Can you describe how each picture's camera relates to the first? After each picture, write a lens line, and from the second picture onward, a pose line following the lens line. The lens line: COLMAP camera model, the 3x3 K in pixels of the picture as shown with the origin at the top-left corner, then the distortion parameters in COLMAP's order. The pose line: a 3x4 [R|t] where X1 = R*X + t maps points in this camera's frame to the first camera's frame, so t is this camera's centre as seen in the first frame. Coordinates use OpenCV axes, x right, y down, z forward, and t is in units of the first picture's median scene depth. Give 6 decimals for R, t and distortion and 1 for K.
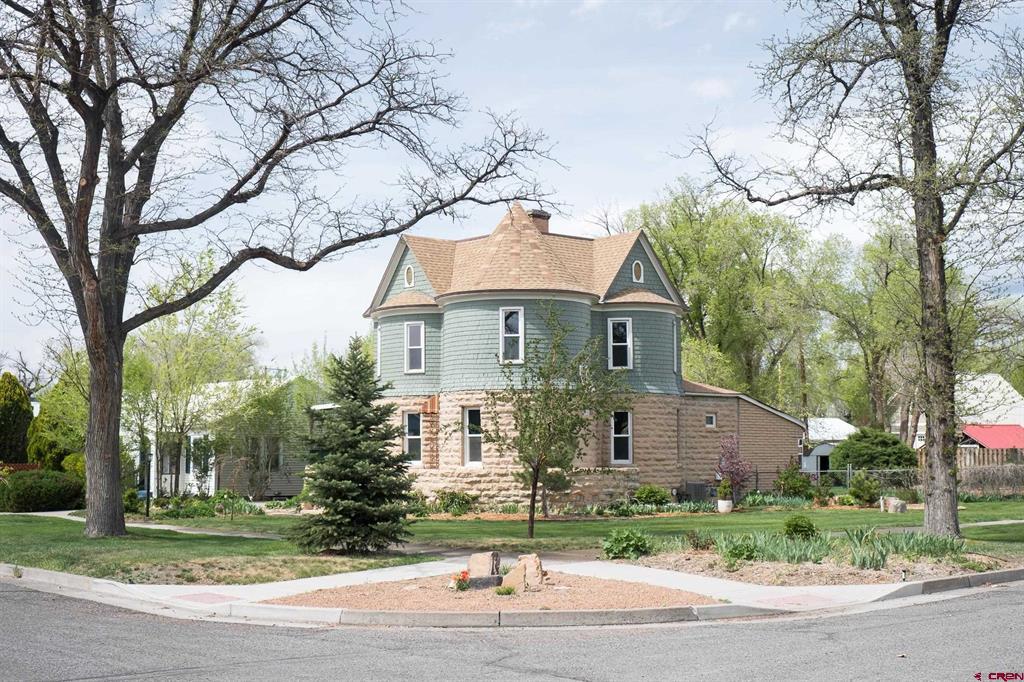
lens RADIAL K [[1264.9, 0, 512.1], [0, 1264.9, 338.2], [0, 0, 1]] dist [-0.009367, 0.000000]
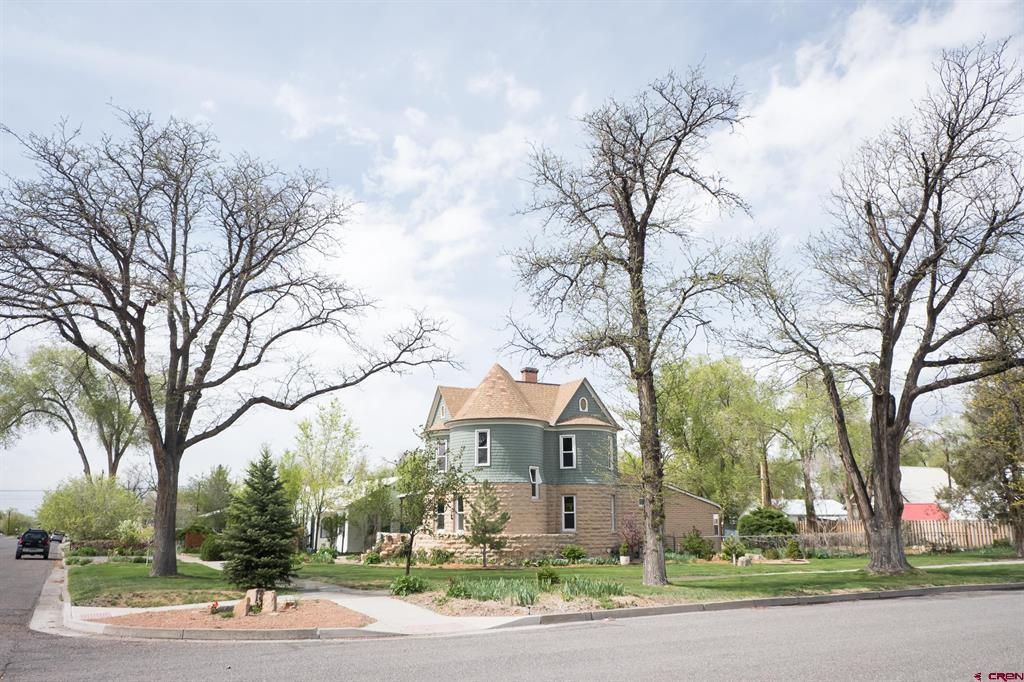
lens RADIAL K [[787.6, 0, 512.0], [0, 787.6, 344.5], [0, 0, 1]] dist [-0.007975, -0.005158]
pose [[0.980324, -0.045076, -0.192180, 0.228501], [0.018965, 0.990582, -0.135598, 0.004276], [0.196482, 0.129286, 0.971946, 0.041111]]
